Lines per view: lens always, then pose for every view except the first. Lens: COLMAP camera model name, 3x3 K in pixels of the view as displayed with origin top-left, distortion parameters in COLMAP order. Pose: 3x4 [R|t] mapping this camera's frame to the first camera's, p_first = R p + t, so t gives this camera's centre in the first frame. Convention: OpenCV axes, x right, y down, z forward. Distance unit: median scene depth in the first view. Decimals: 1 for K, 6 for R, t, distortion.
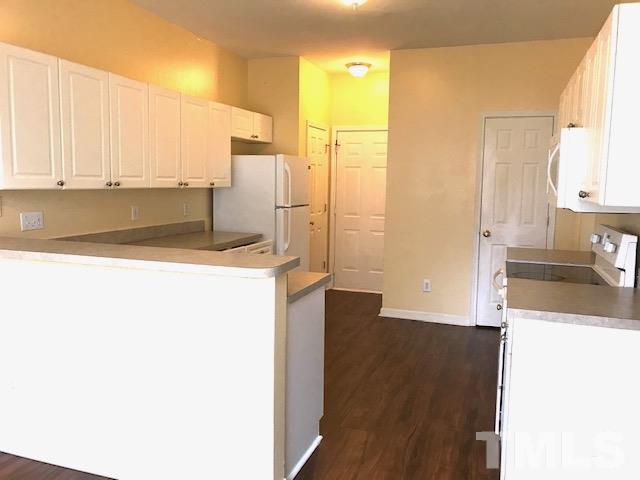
lens RADIAL K [[524.9, 0, 320.0], [0, 524.9, 240.0], [0, 0, 1]] dist [0.048222, -0.049301]
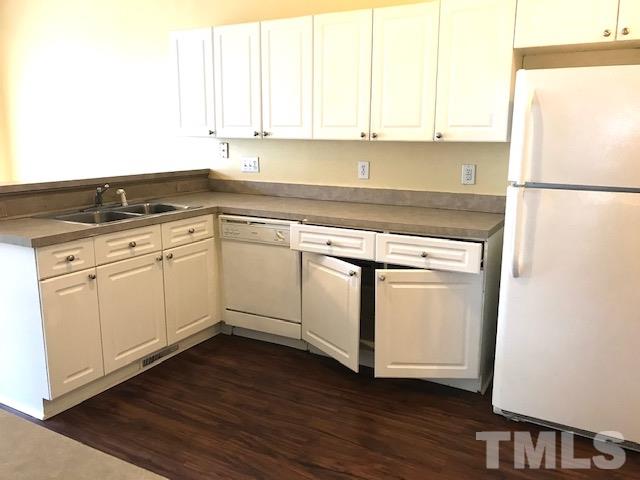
lens RADIAL K [[524.9, 0, 320.0], [0, 524.9, 240.0], [0, 0, 1]] dist [0.048222, -0.049301]
pose [[-0.163710, 0.190755, -0.967890, 0.489563], [-0.117683, 0.970345, 0.211143, -0.109376], [0.979464, 0.148470, -0.136406, 1.038121]]
